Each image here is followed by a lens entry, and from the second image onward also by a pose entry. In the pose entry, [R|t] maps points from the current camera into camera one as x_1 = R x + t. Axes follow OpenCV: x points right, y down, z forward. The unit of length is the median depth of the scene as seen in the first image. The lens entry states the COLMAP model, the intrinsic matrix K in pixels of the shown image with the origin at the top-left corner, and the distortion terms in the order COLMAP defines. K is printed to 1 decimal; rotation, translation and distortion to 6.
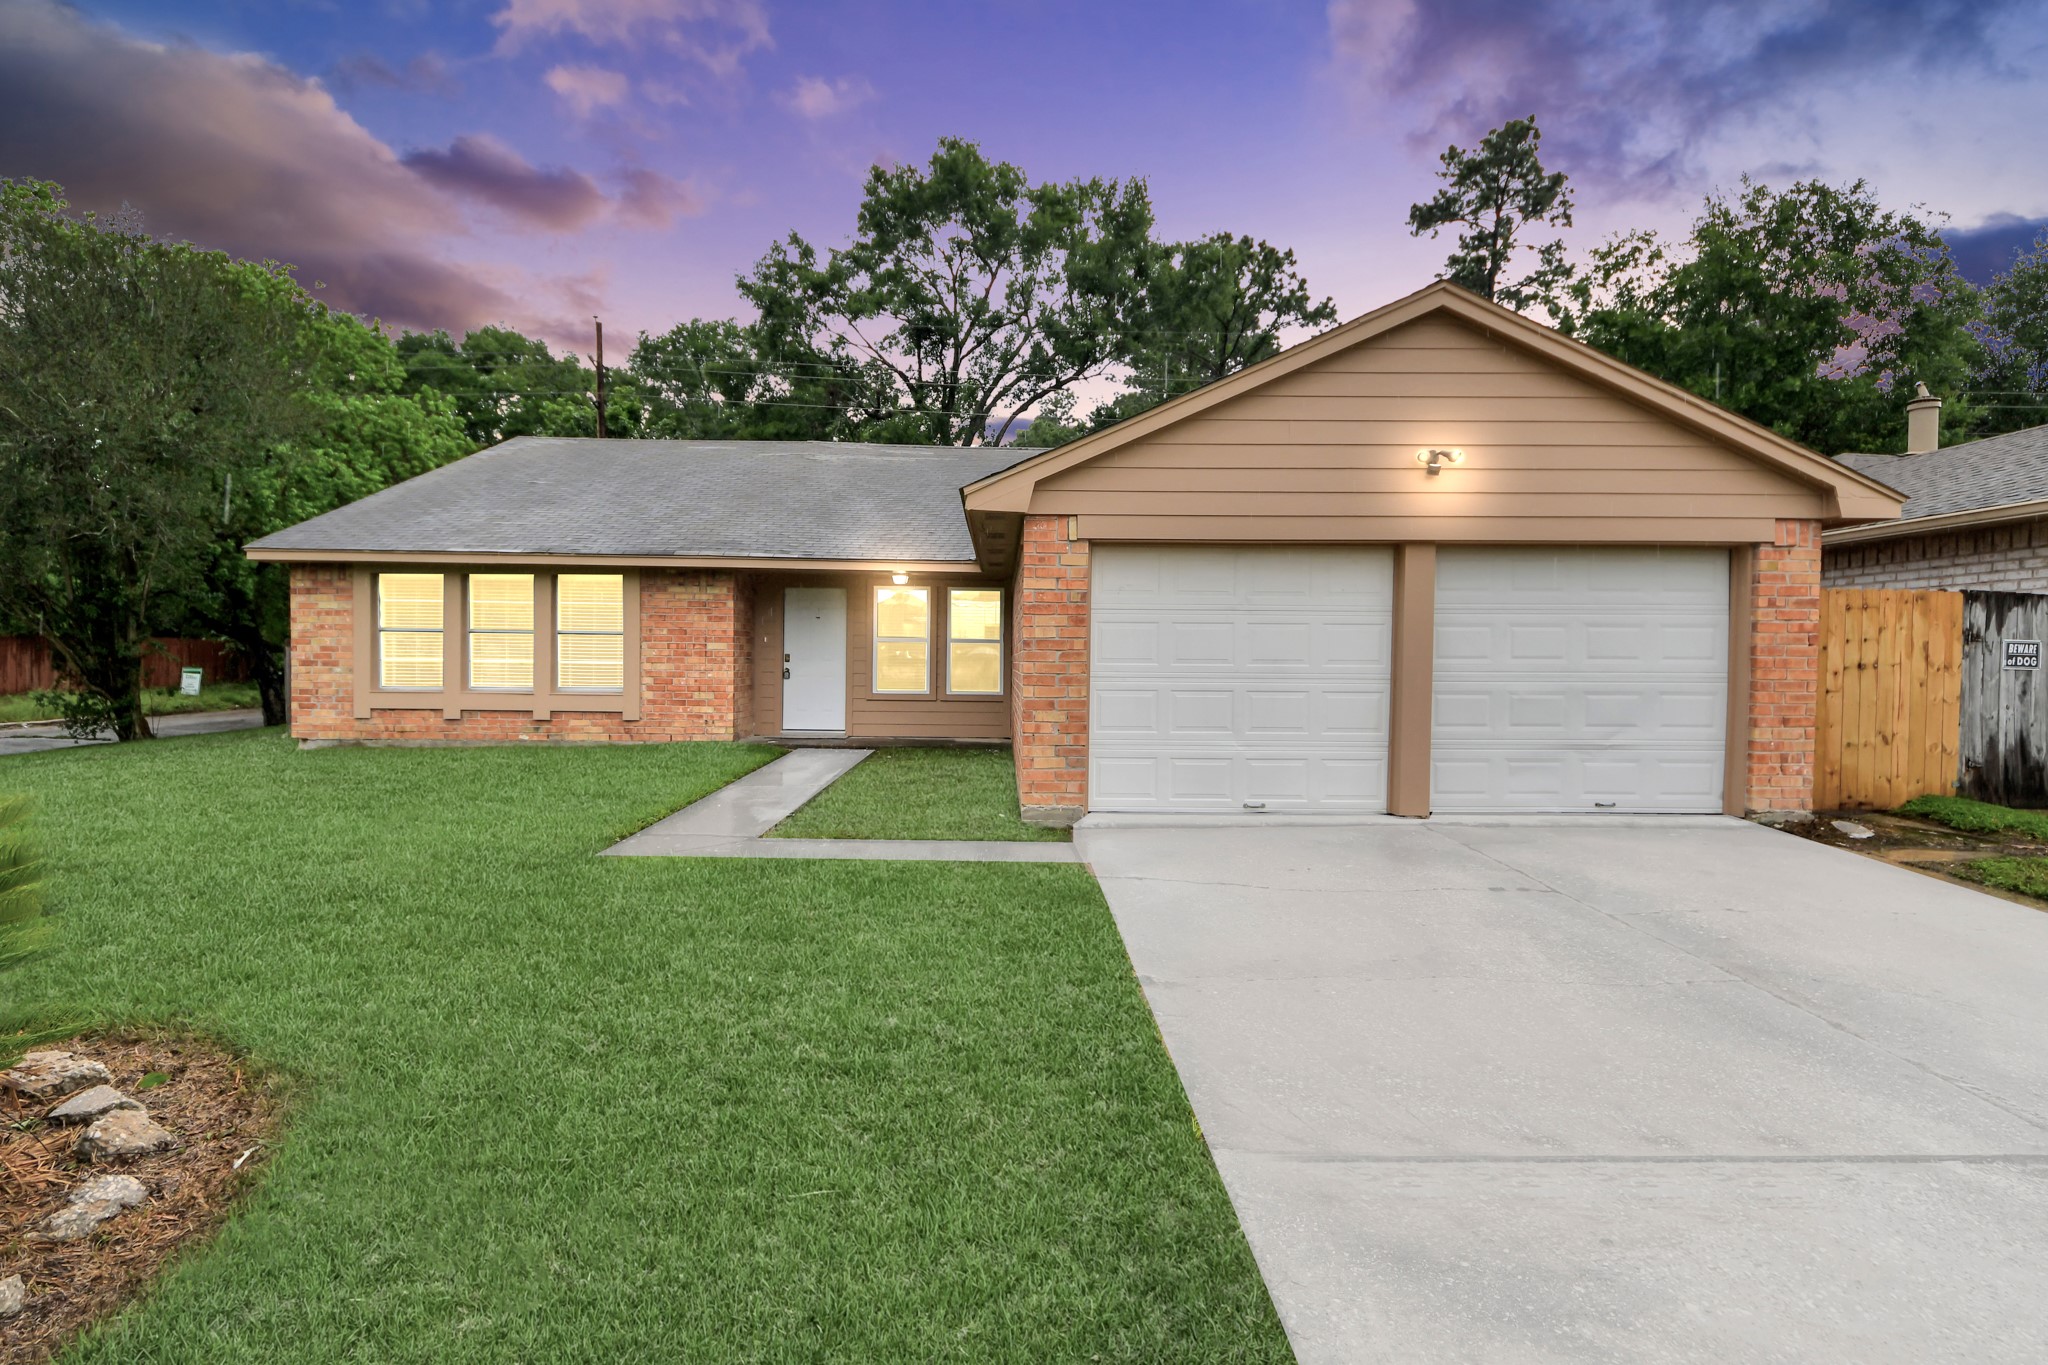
lens RADIAL K [[949.5, 0, 1020.0], [0, 949.5, 663.6], [0, 0, 1]] dist [0.001117, -0.000971]
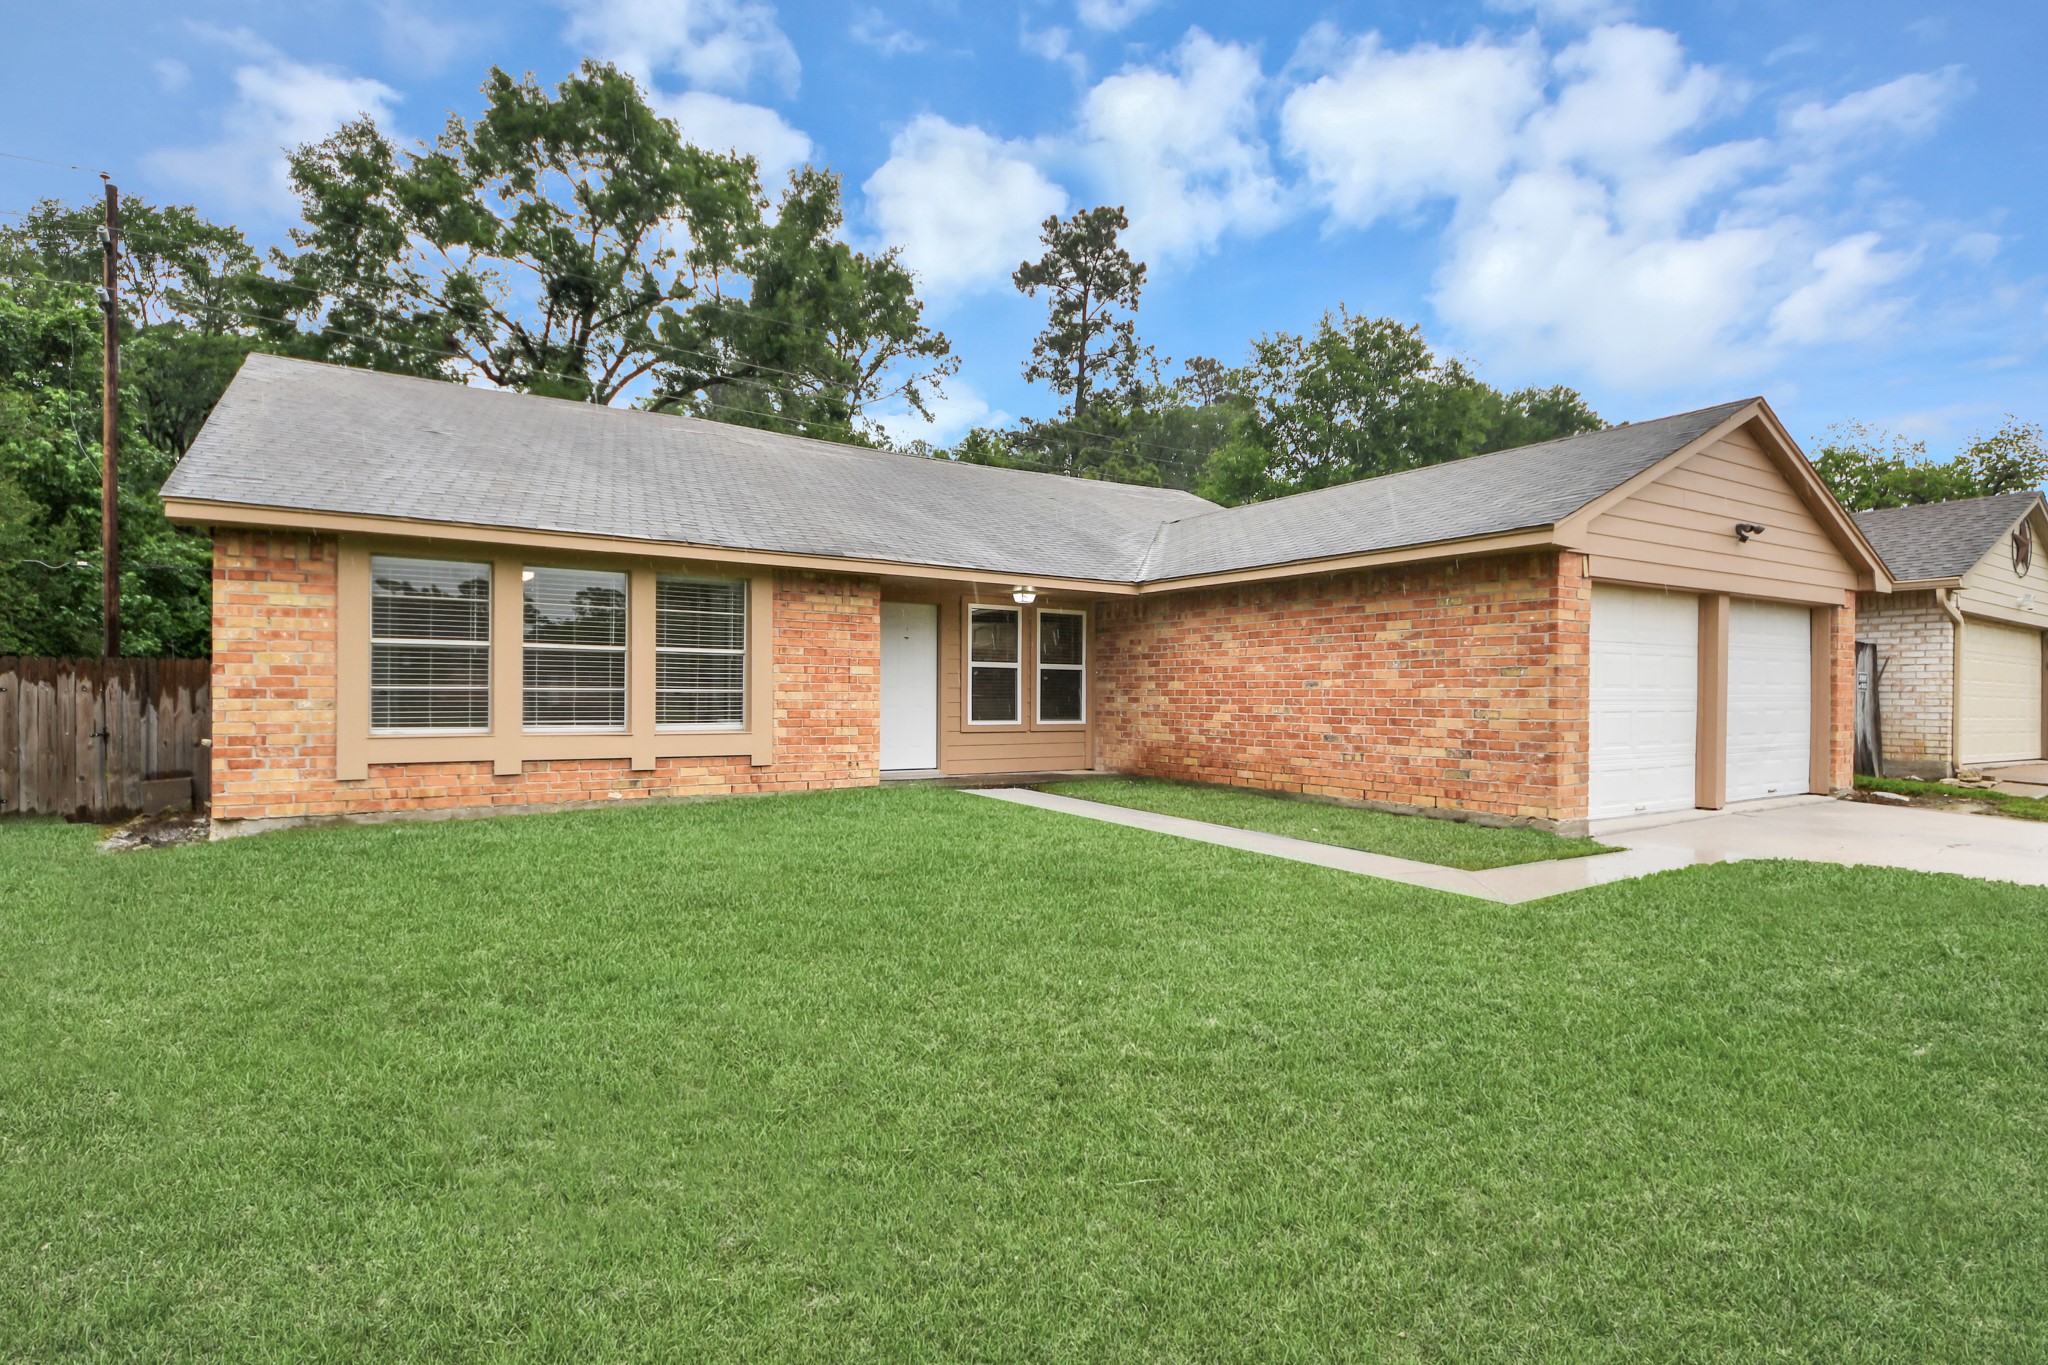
lens RADIAL K [[982.7, 0, 1024.0], [0, 982.7, 685.9], [0, 0, 1]] dist [0.012071, 0.000061]
pose [[0.858855, -0.001202, 0.512217, -0.642352], [0.004261, 0.999979, -0.004799, -0.000439], [-0.512201, 0.006304, 0.858843, 0.202833]]
